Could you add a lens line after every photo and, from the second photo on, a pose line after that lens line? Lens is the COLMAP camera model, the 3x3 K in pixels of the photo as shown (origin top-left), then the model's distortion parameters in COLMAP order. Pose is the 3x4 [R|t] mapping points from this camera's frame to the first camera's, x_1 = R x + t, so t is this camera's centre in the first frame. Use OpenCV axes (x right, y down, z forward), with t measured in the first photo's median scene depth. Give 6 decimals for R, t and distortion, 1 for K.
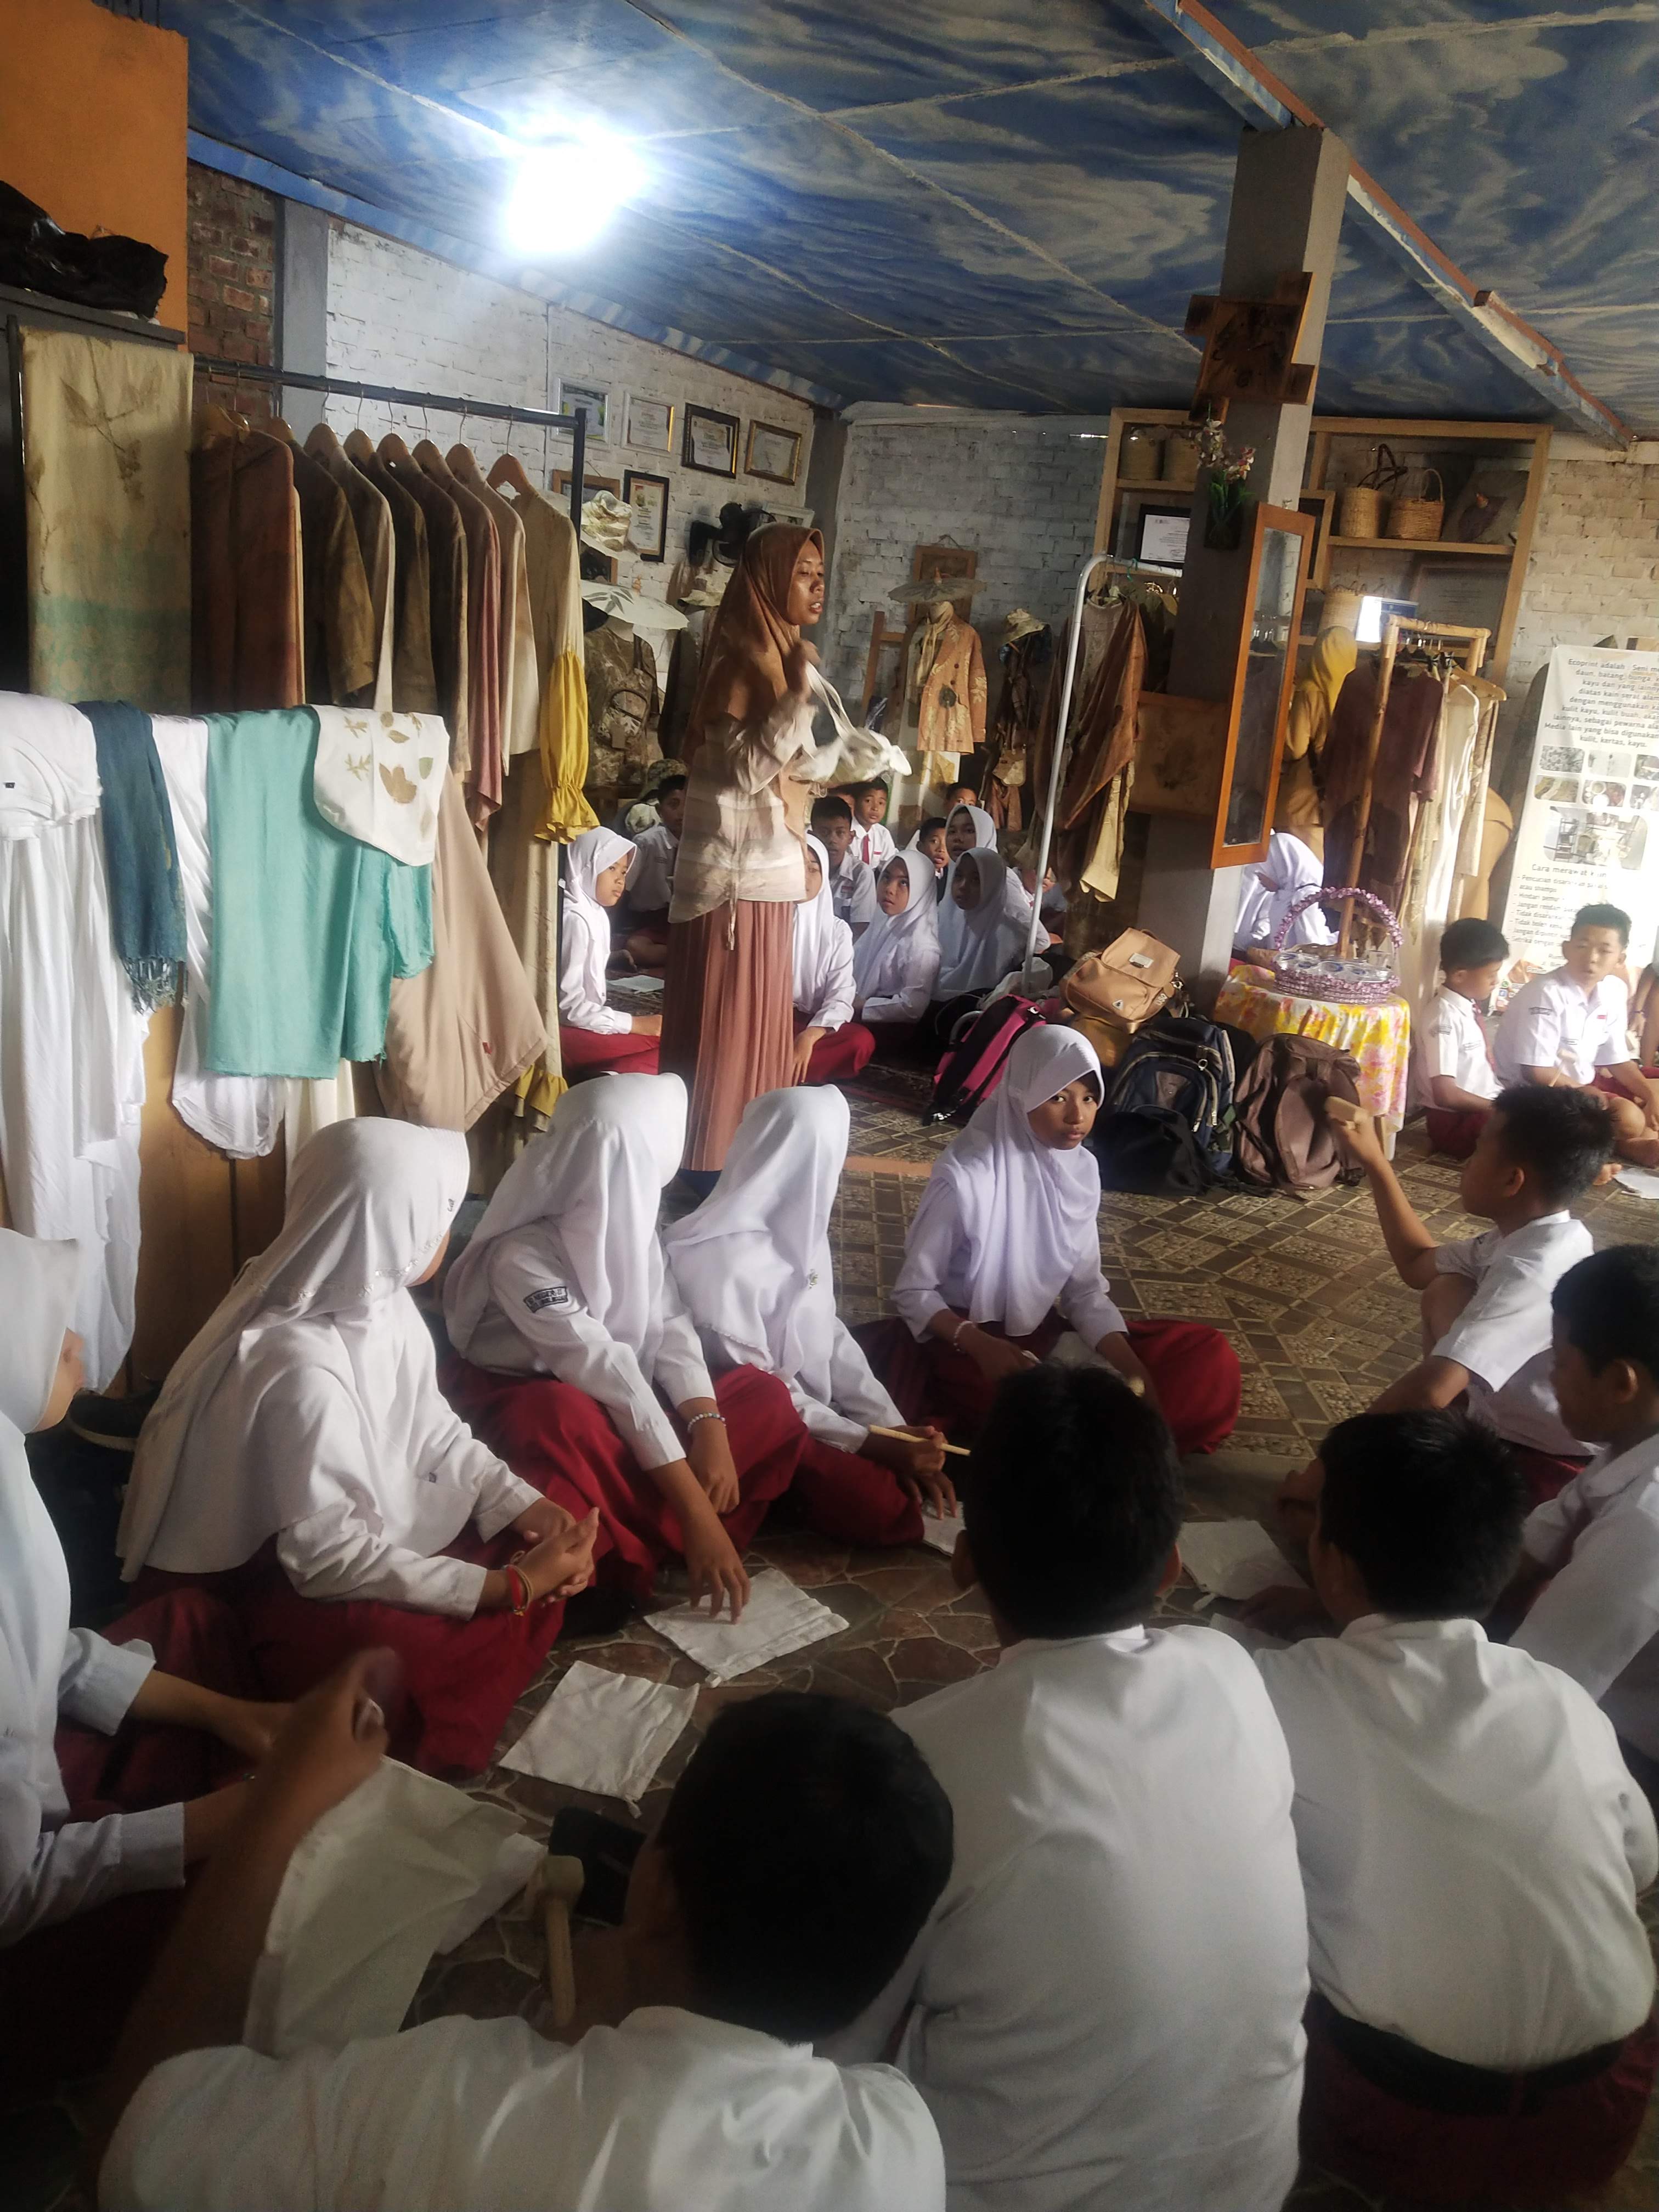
lens RADIAL K [[1710.2, 0, 829.5], [0, 1710.2, 1106.0], [0, 0, 1]] dist [-0.004085, 0.047144]
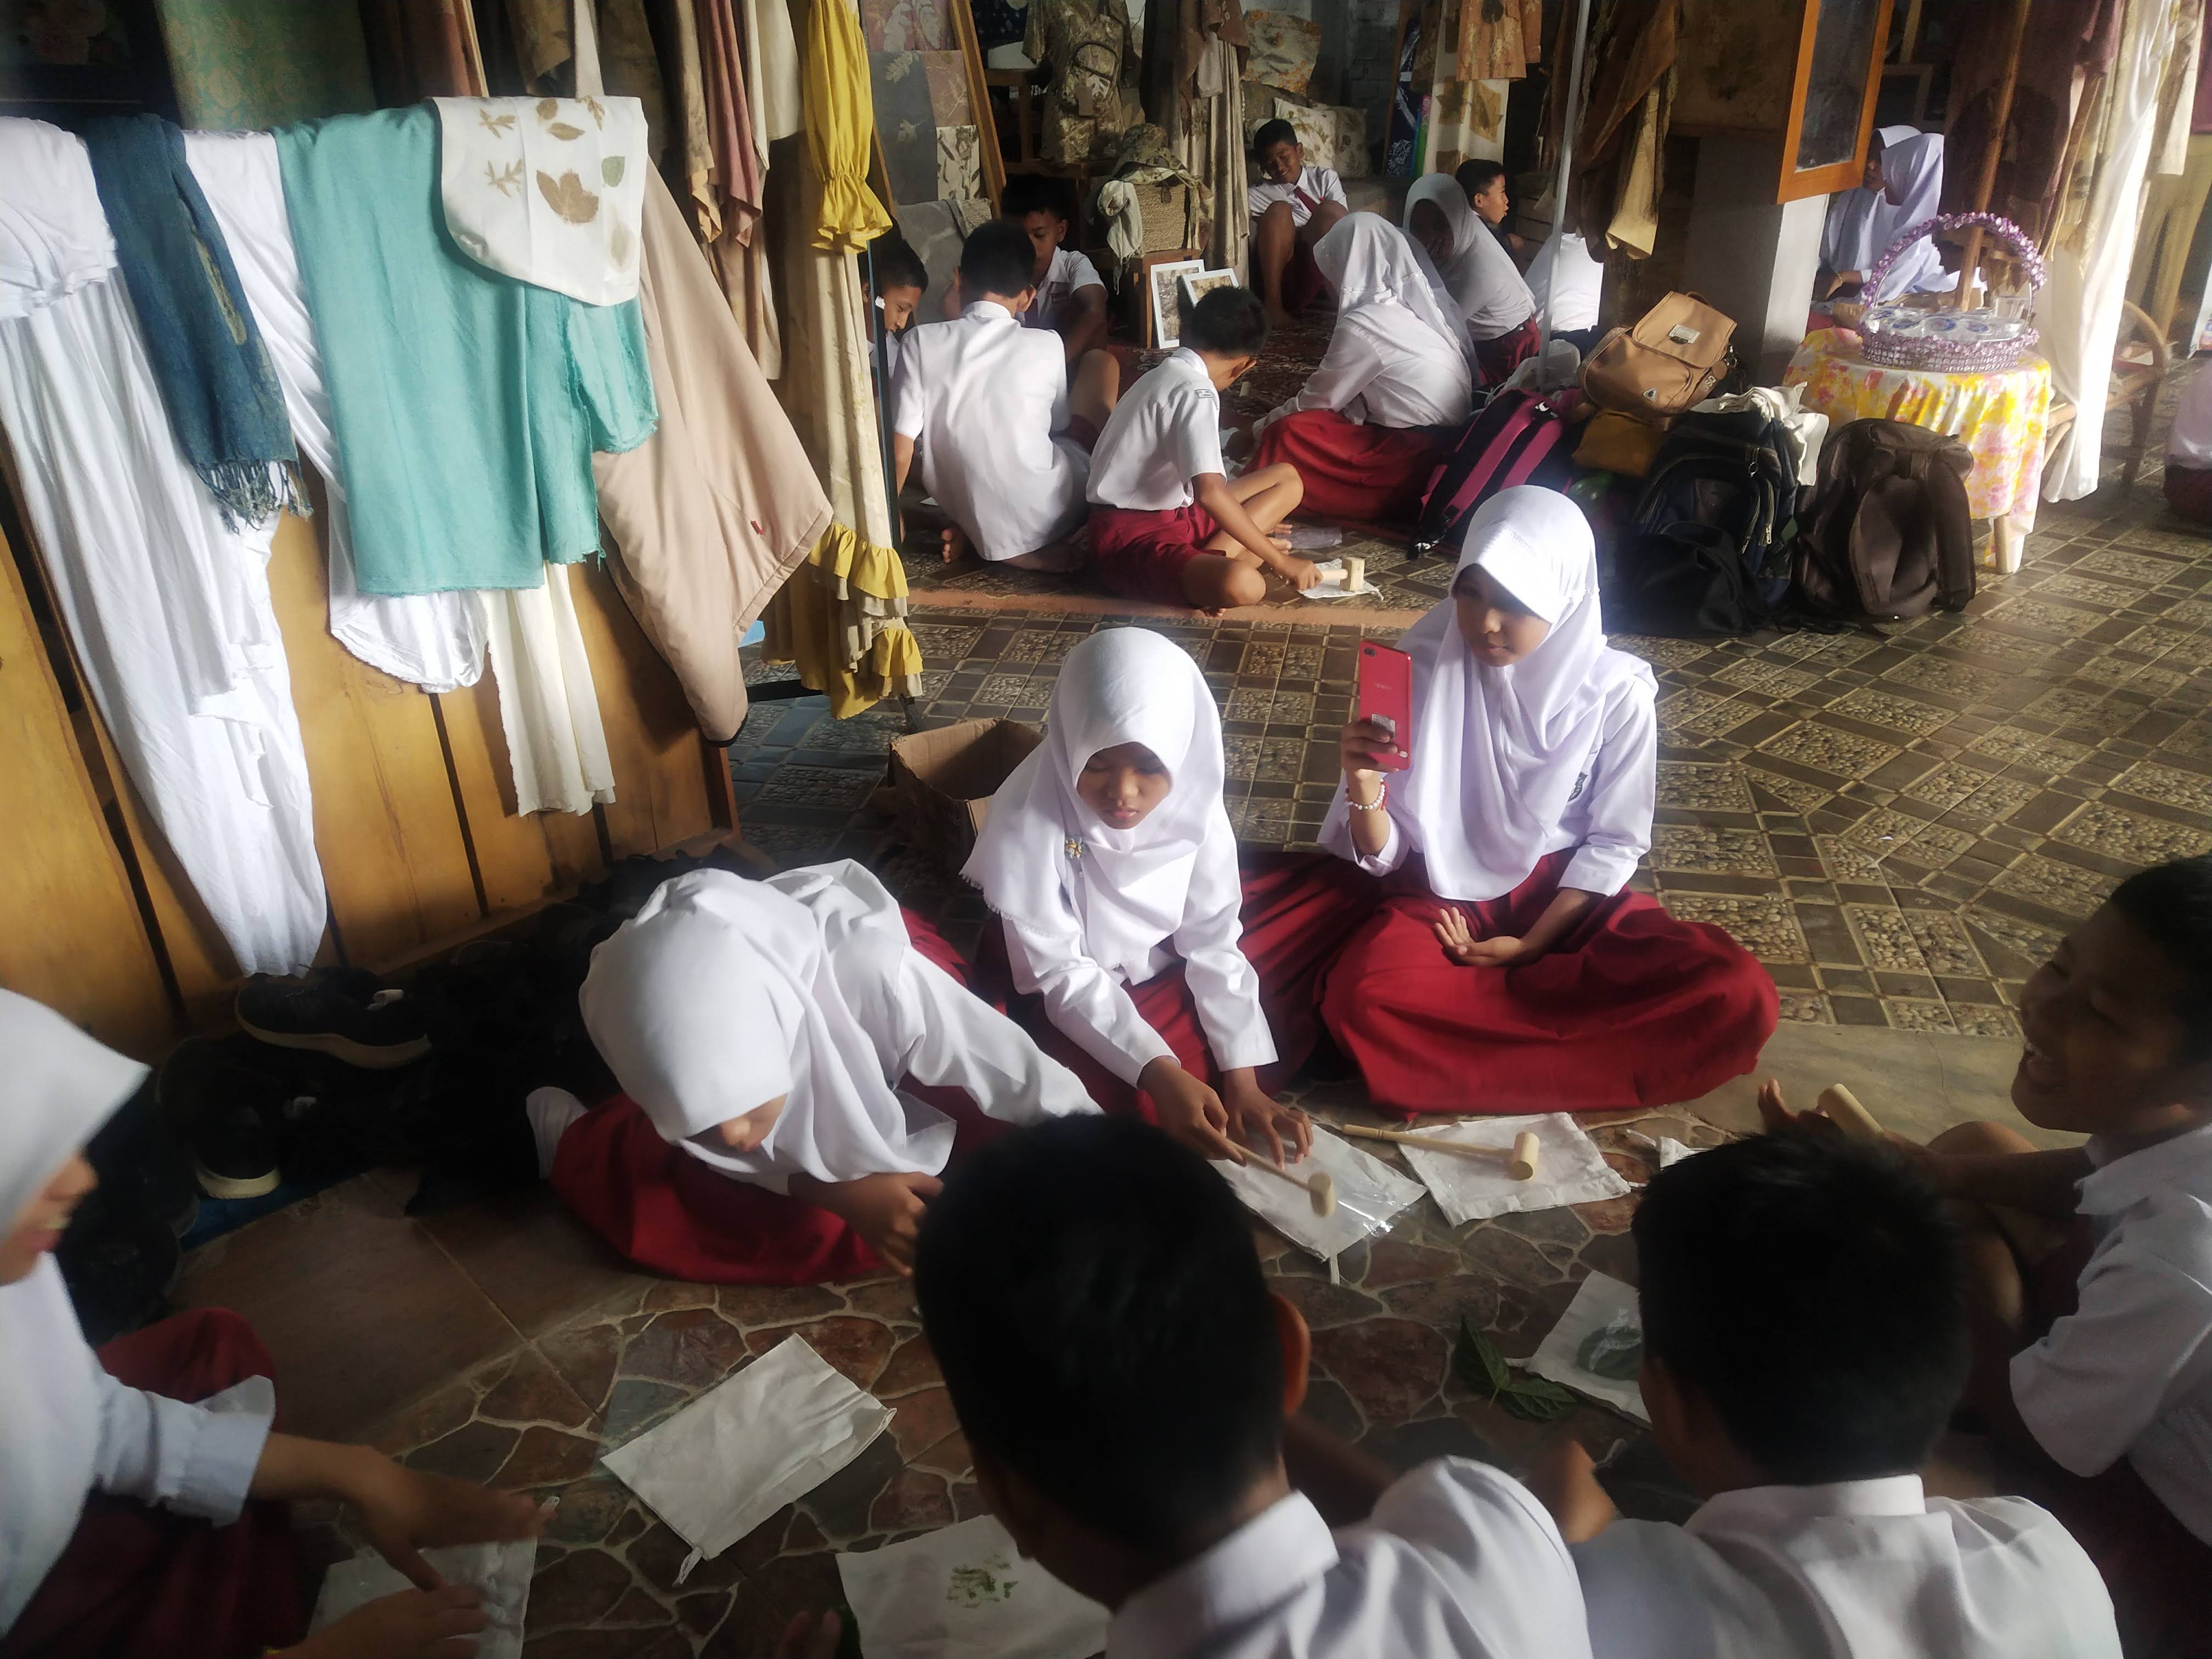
lens RADIAL K [[1710.2, 0, 1100.9], [0, 1710.2, 837.8], [0, 0, 1]] dist [-0.004085, 0.047144]
pose [[0.979755, -0.016332, -0.199534, 0.081325], [0.055039, 0.980236, 0.190020, -0.024401], [0.192487, -0.197155, 0.961290, 0.155256]]
